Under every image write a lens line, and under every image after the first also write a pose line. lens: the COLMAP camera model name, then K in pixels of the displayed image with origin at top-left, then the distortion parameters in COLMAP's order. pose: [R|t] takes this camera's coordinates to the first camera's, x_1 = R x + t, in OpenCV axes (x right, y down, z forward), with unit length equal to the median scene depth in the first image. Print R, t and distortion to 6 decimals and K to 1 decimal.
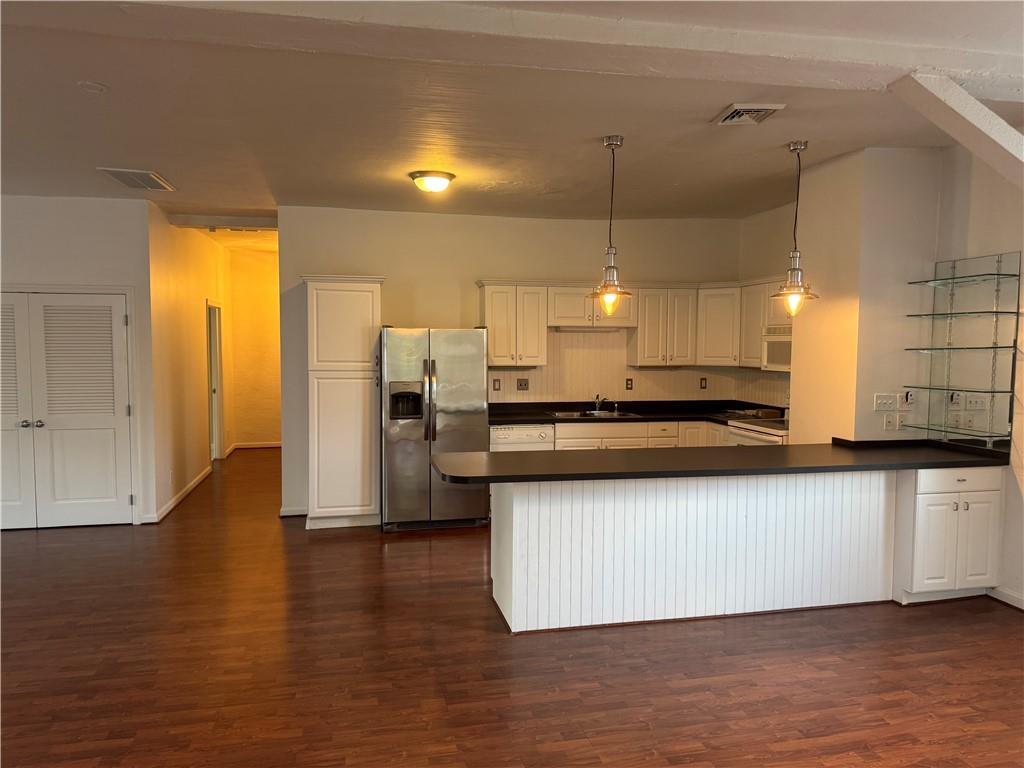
lens RADIAL K [[716.0, 0, 513.3], [0, 716.0, 387.5], [0, 0, 1]] dist [0.079522, -0.101683]
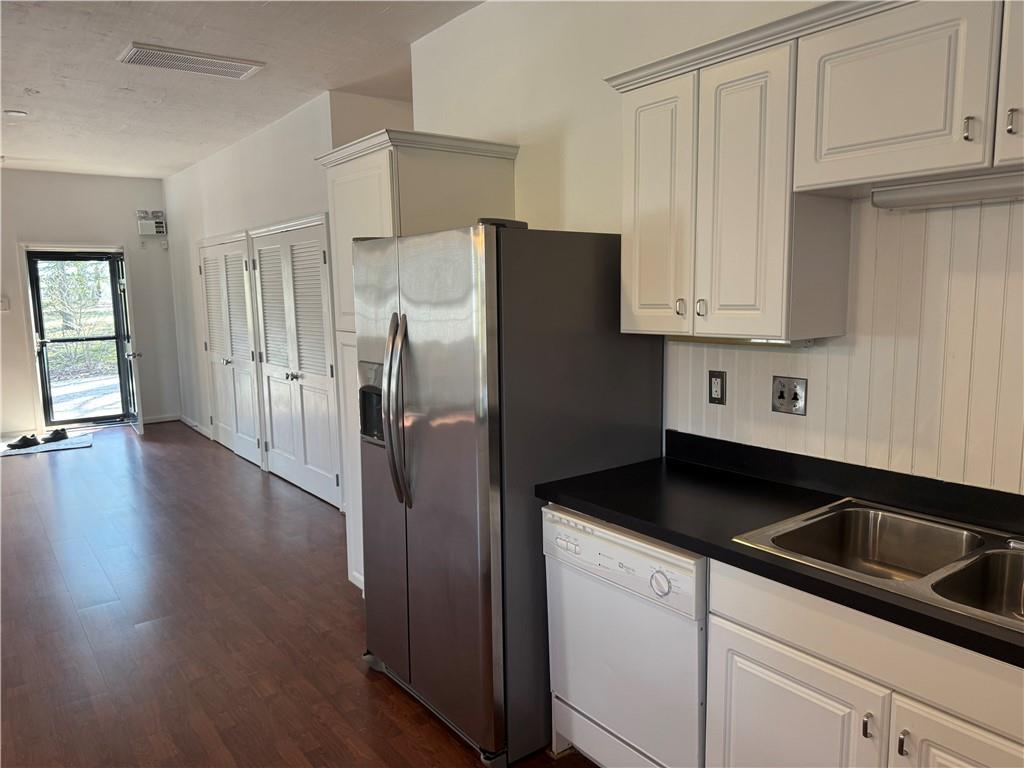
lens RADIAL K [[716.0, 0, 513.3], [0, 716.0, 387.5], [0, 0, 1]] dist [0.079522, -0.101683]
pose [[0.422897, 0.107956, -0.899724, 0.247187], [-0.035950, 0.994095, 0.102381, -0.035581], [0.905464, -0.010951, 0.424281, 0.755483]]
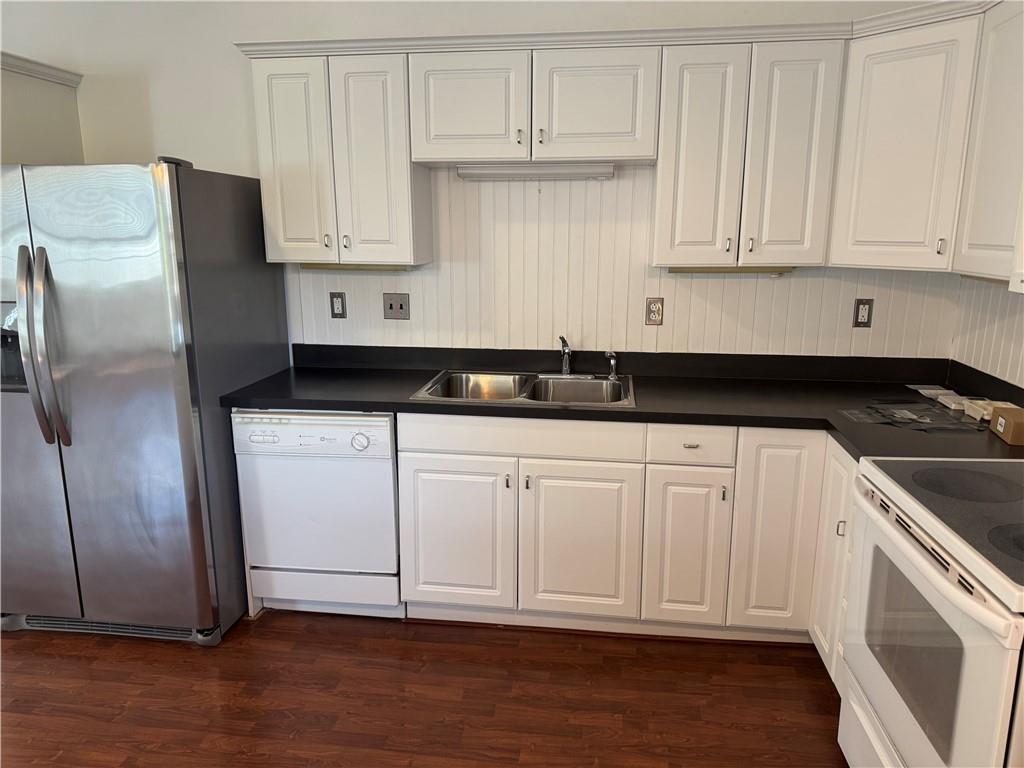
lens RADIAL K [[716.0, 0, 513.3], [0, 716.0, 387.5], [0, 0, 1]] dist [0.079522, -0.101683]
pose [[0.937483, 0.069432, -0.341035, 0.236072], [-0.016346, 0.987601, 0.156134, -0.024905], [0.347647, -0.140798, 0.926994, 0.605821]]
